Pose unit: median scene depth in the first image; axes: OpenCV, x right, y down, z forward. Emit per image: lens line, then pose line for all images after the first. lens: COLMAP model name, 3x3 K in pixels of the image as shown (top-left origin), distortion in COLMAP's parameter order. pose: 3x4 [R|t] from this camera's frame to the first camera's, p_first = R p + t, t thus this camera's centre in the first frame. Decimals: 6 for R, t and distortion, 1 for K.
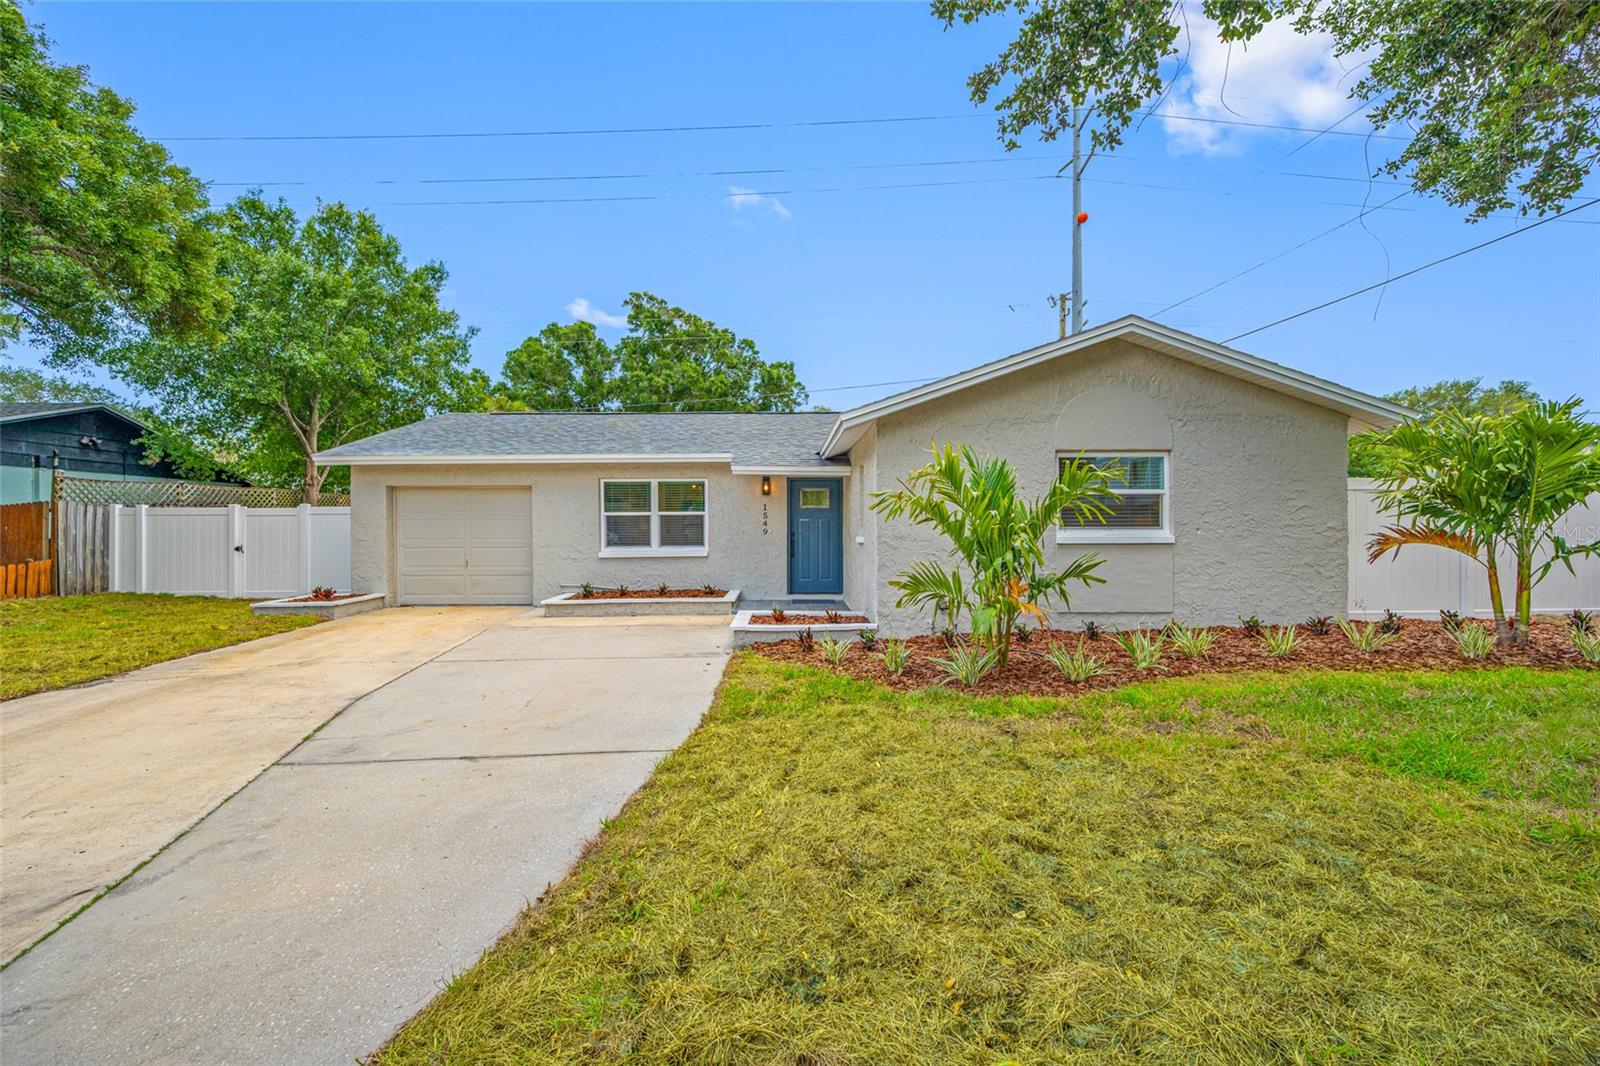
lens RADIAL K [[630.0, 0, 791.7], [0, 630.0, 529.8], [0, 0, 1]] dist [-0.001769, -0.001132]
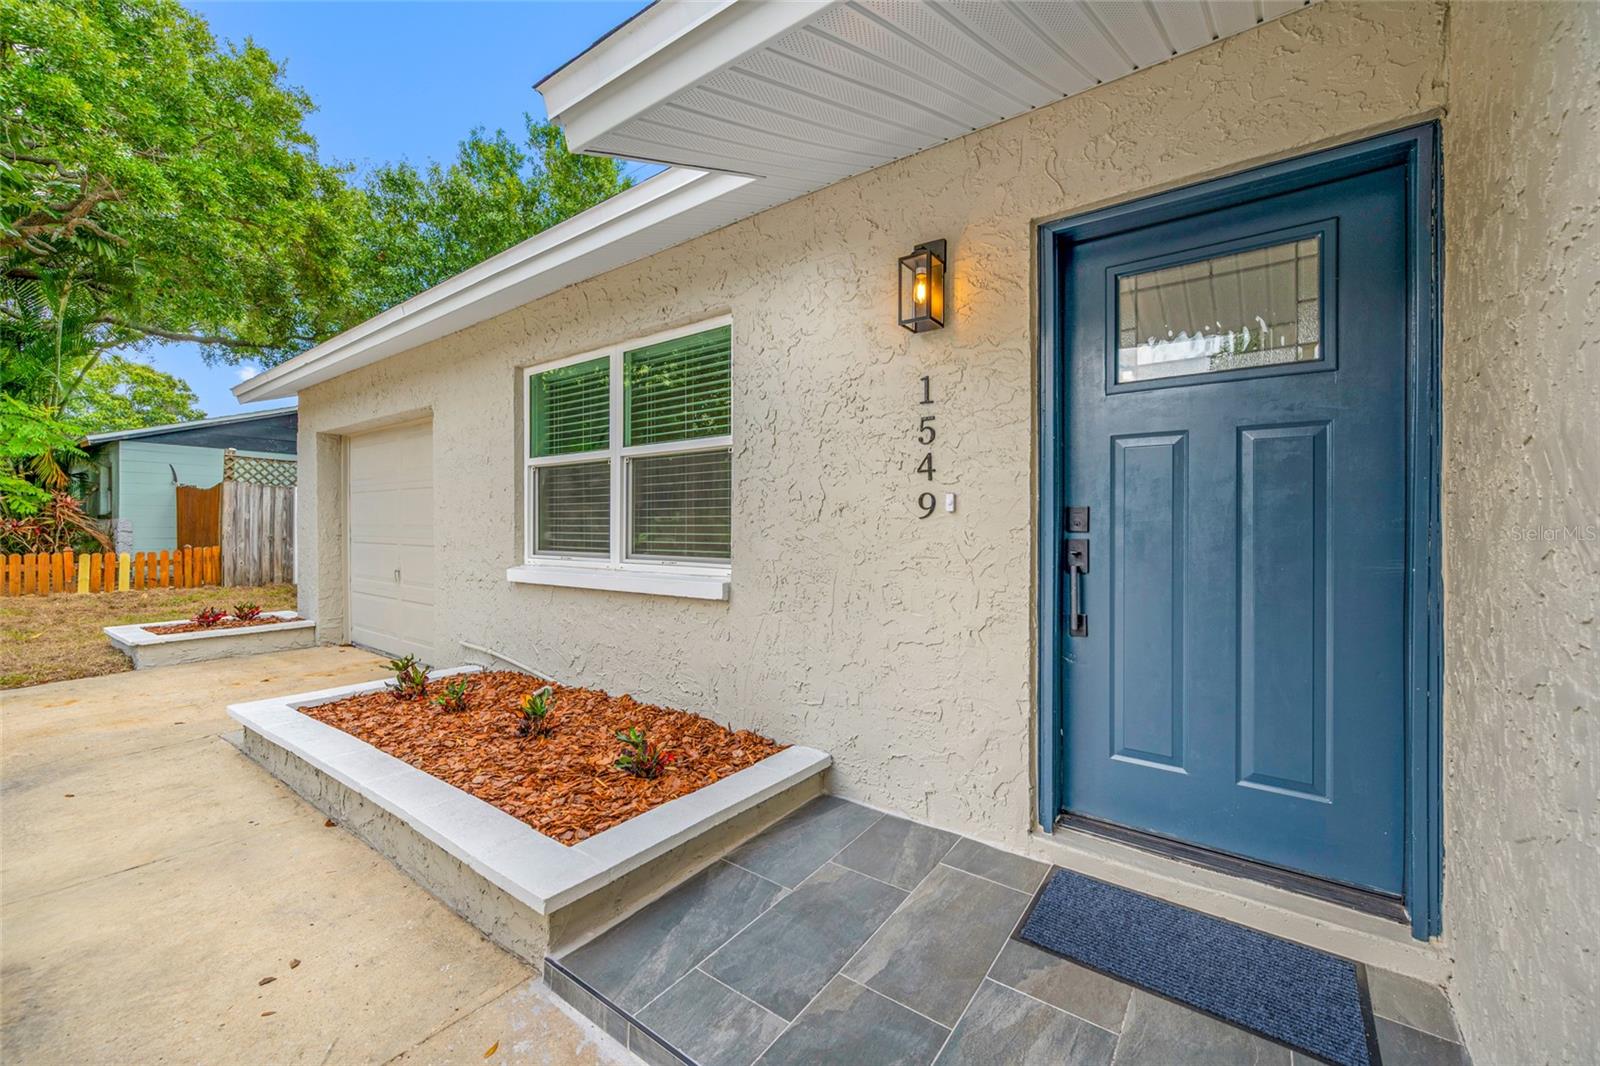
lens RADIAL K [[630.0, 0, 803.6], [0, 630.0, 527.0], [0, 0, 1]] dist [-0.001769, -0.001132]
pose [[0.803200, 0.008862, -0.595644, 0.050166], [-0.012908, 0.999913, -0.002529, 0.011177], [0.595570, 0.009720, 0.803245, 0.797092]]
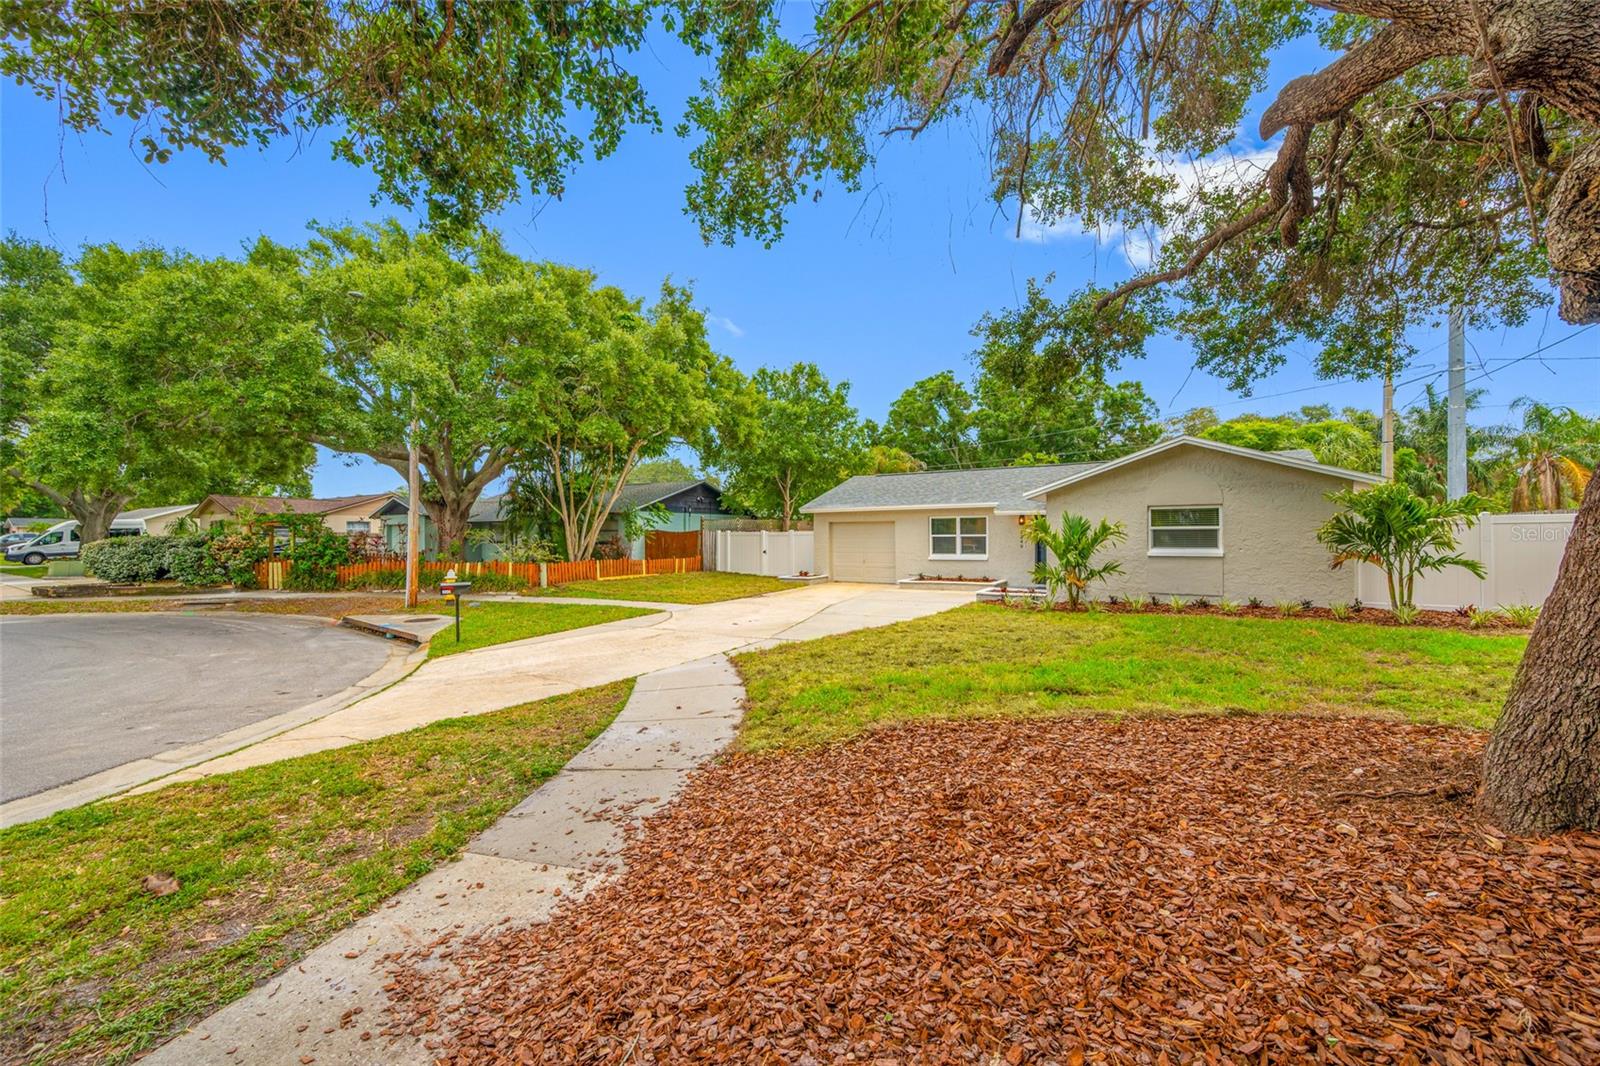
lens RADIAL K [[600.1, 0, 805.4], [0, 600.1, 534.1], [0, 0, 1]] dist [-0.001746, -0.000234]
pose [[0.842576, -0.001567, -0.538575, 0.332448], [-0.001695, 0.999983, -0.005561, -0.019473], [0.538575, 0.005598, 0.842559, -0.664284]]
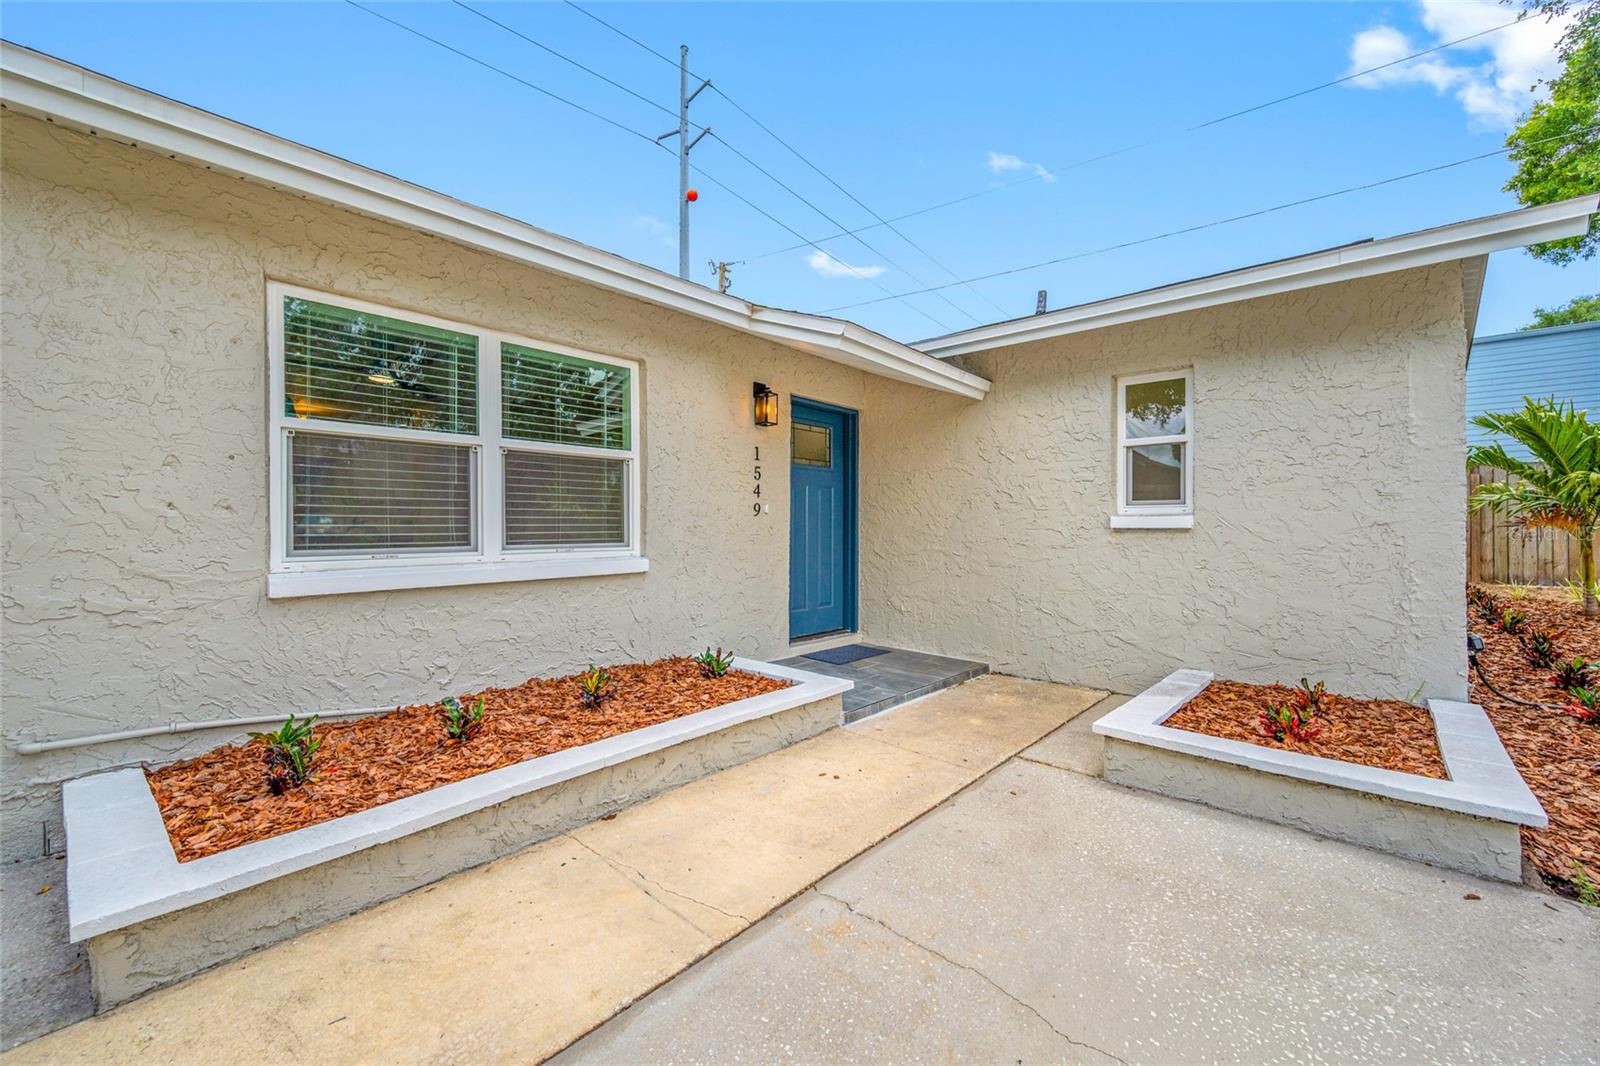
lens RADIAL K [[630.0, 0, 795.7], [0, 630.0, 530.7], [0, 0, 1]] dist [-0.001769, -0.001132]
pose [[0.676326, 0.000216, 0.736602, -0.343712], [-0.000356, 1.000000, 0.000033, 0.017643], [-0.736602, -0.000285, 0.676326, 0.676939]]
